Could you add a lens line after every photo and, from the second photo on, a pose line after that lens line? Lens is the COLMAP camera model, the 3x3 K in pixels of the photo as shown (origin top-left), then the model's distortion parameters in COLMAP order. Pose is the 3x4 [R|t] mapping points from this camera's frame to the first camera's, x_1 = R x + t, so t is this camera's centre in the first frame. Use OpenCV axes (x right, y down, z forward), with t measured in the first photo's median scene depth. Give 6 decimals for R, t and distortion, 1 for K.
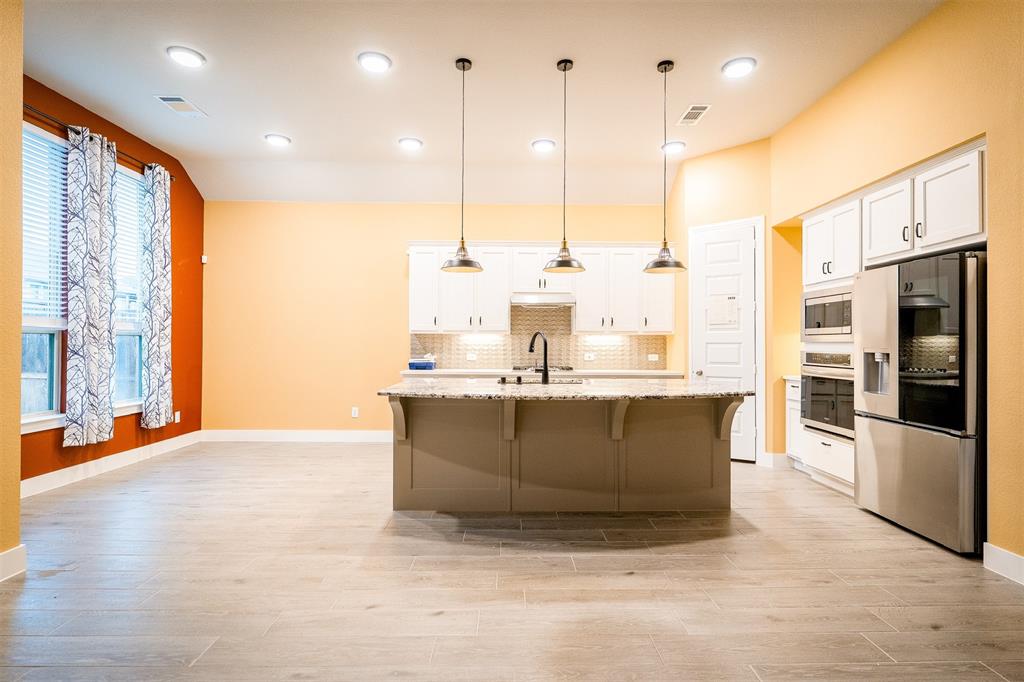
lens RADIAL K [[503.9, 0, 512.0], [0, 503.9, 341.0], [0, 0, 1]] dist [-0.007054, -0.000323]
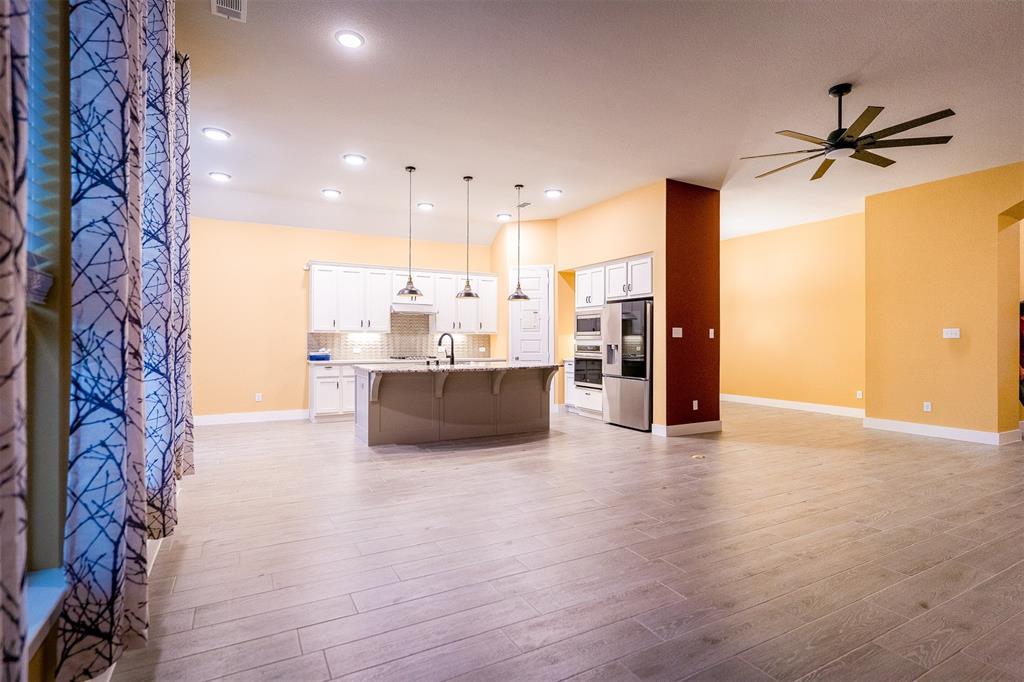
lens RADIAL K [[503.9, 0, 512.0], [0, 503.9, 341.0], [0, 0, 1]] dist [-0.007054, -0.000323]
pose [[0.885426, -0.002311, 0.464774, -0.552298], [-0.001837, 0.999962, 0.008472, -0.007787], [-0.464777, -0.008356, 0.885389, -0.587987]]
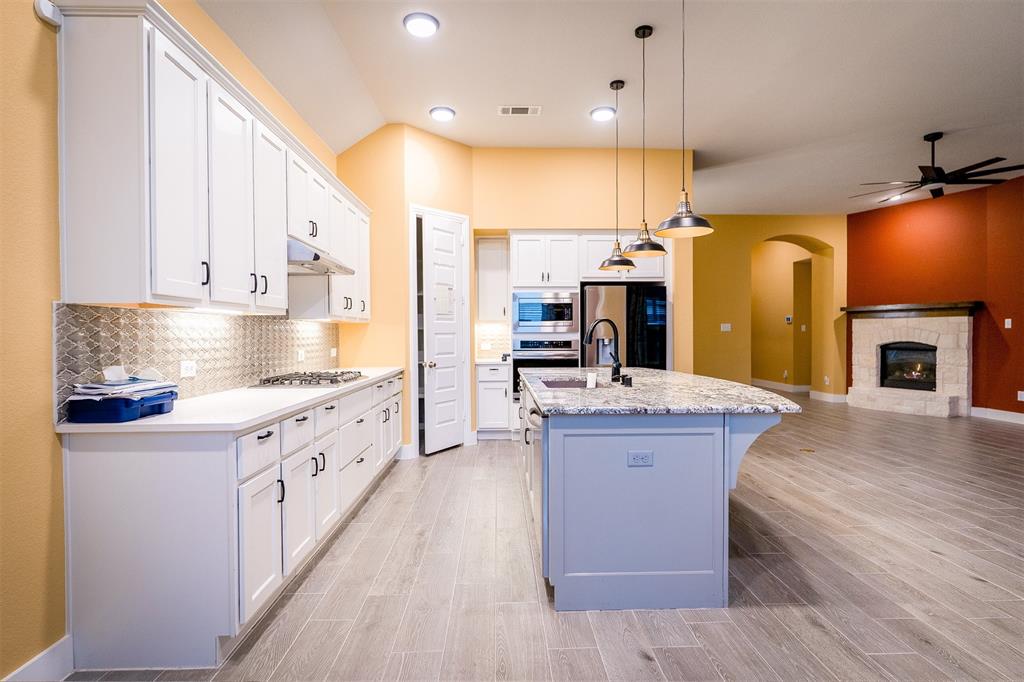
lens RADIAL K [[503.9, 0, 512.0], [0, 503.9, 341.0], [0, 0, 1]] dist [-0.007054, -0.000323]
pose [[-0.008780, -0.018548, 0.999789, -0.808698], [-0.003867, 0.999821, 0.018515, 0.001473], [-0.999954, -0.003703, -0.008850, 1.221765]]
